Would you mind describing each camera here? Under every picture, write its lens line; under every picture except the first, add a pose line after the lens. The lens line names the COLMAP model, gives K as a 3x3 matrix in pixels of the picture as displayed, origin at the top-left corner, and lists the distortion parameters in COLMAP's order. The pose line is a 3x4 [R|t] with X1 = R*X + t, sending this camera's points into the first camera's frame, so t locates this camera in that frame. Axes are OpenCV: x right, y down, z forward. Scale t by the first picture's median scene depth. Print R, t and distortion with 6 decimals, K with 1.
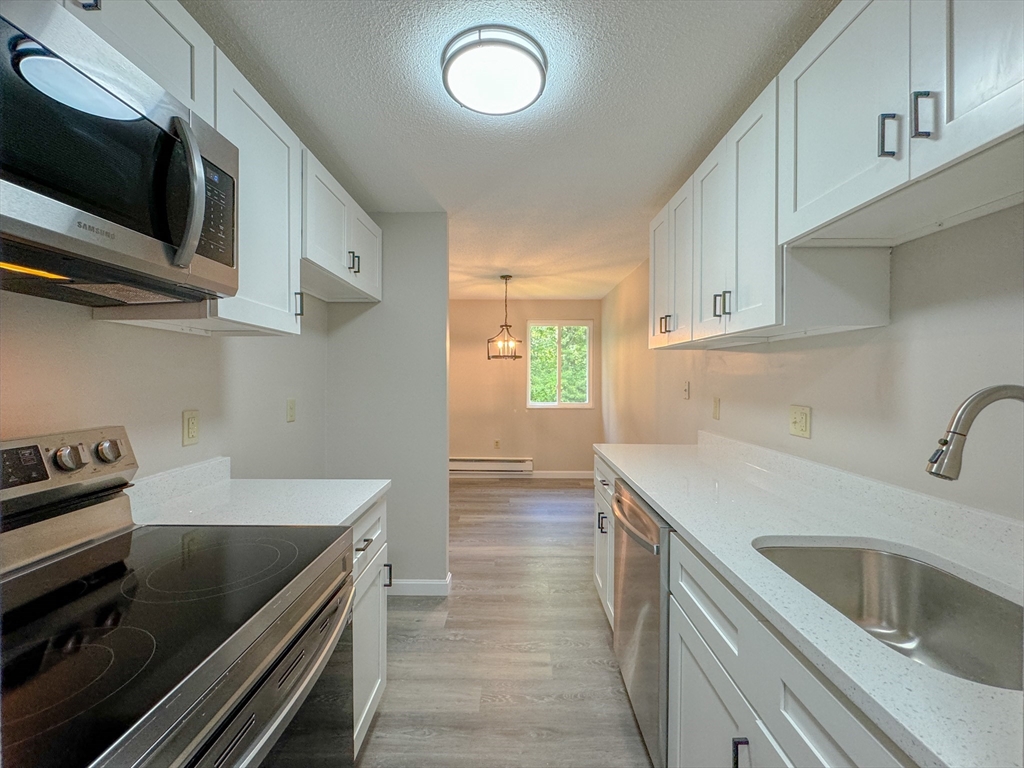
lens RADIAL K [[426.6, 0, 512.7], [0, 426.6, 380.1], [0, 0, 1]] dist [-0.001872, -0.000072]
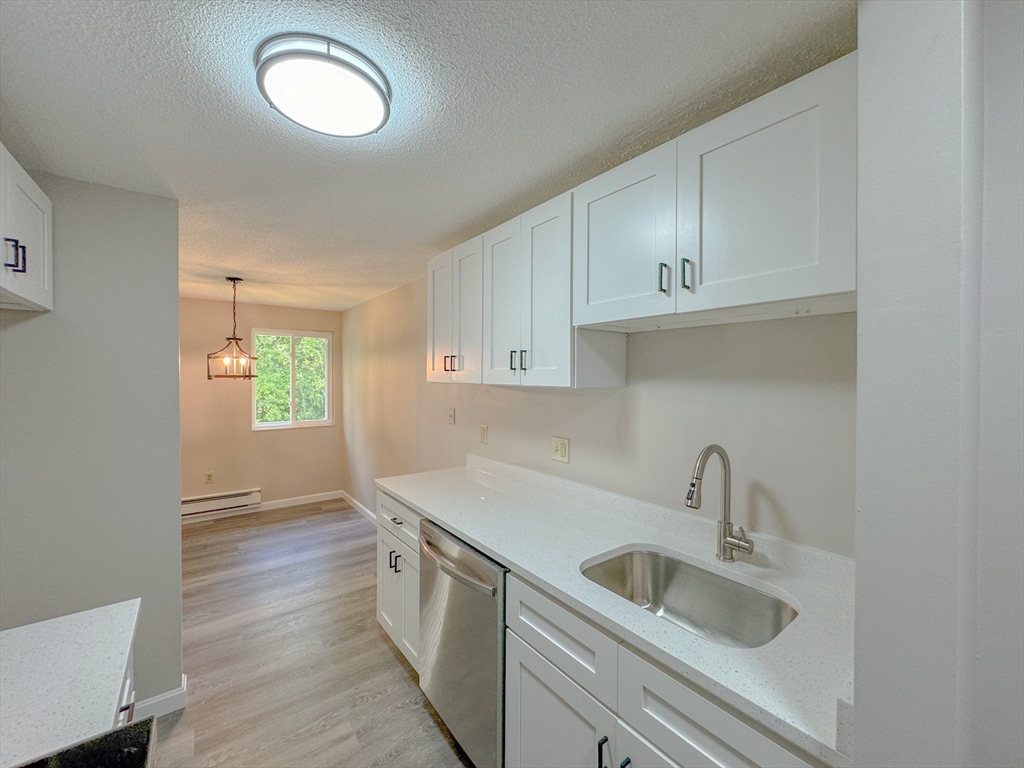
lens RADIAL K [[412.8, 0, 512.0], [0, 412.8, 384.0], [0, 0, 1]] dist [-0.002731, -0.000209]
pose [[0.786911, -0.008775, 0.617004, -0.141848], [0.002305, 0.999934, 0.011281, -0.077596], [-0.617062, -0.007455, 0.786879, 0.067915]]
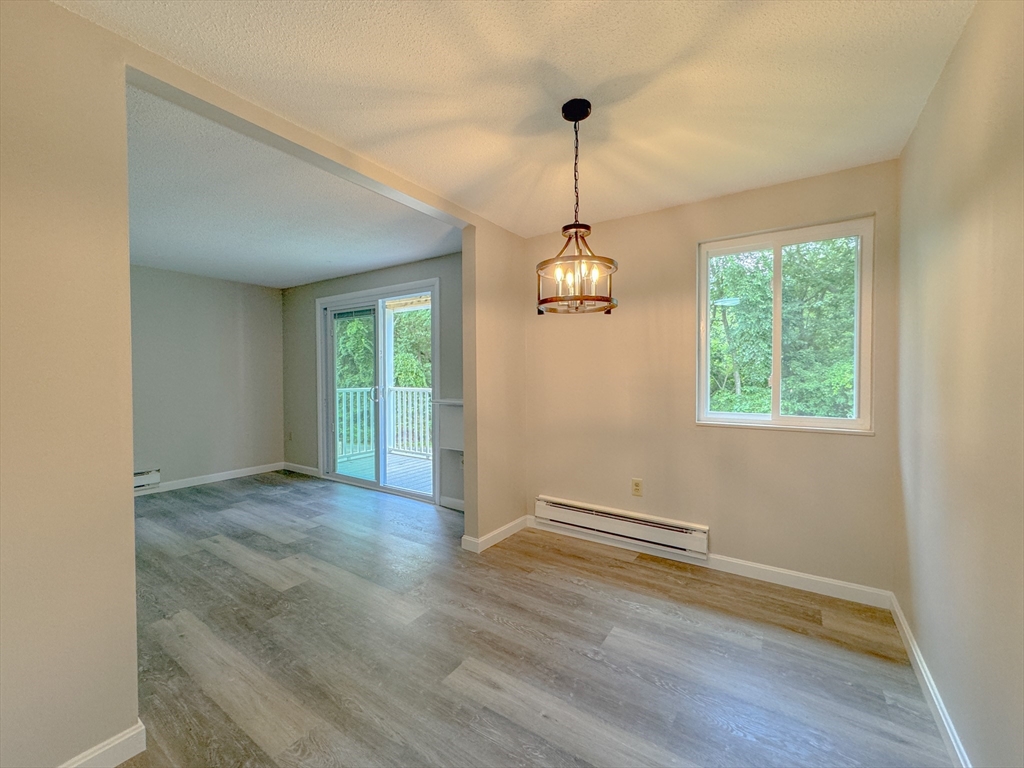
lens RADIAL K [[426.6, 0, 512.7], [0, 426.6, 380.1], [0, 0, 1]] dist [-0.001872, -0.000072]
pose [[0.840709, 0.007989, -0.541429, 0.258466], [-0.003340, 0.999949, 0.009568, 0.025043], [0.541477, -0.006235, 0.840692, 1.017822]]
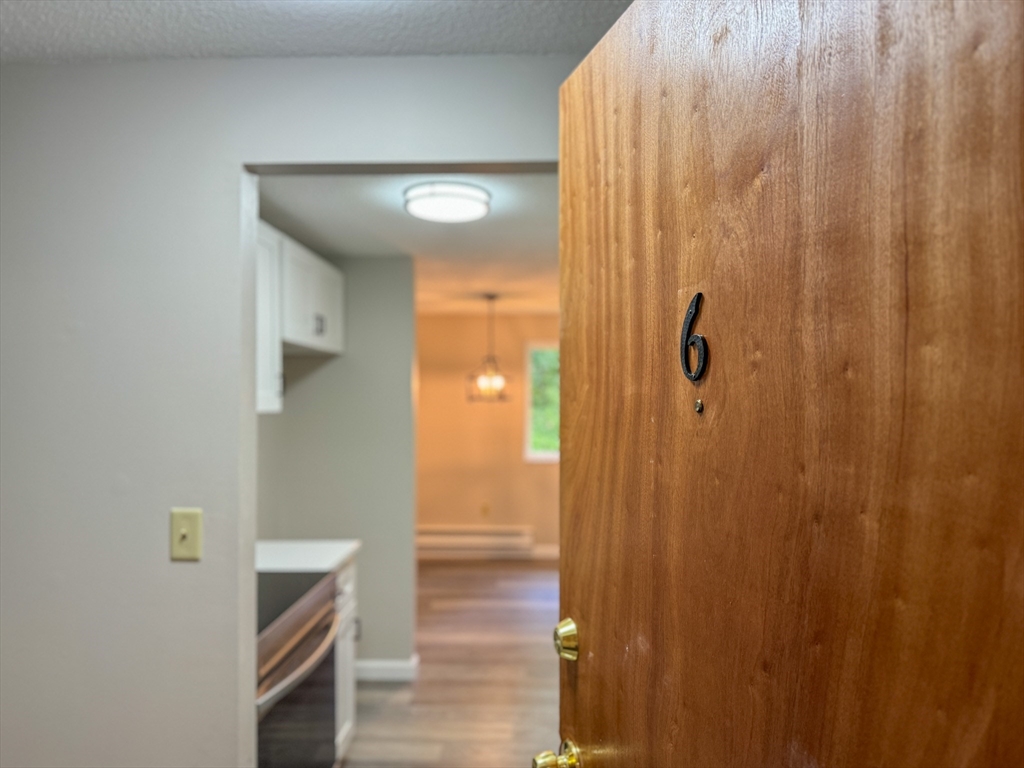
lens RADIAL K [[729.9, 0, 505.8], [0, 729.9, 391.1], [0, 0, 1]] dist [0.126814, -0.201717]
pose [[0.999265, -0.002290, -0.038259, 0.103835], [0.001725, 0.999889, -0.014792, -0.077912], [0.038289, 0.014715, 0.999158, -0.566931]]
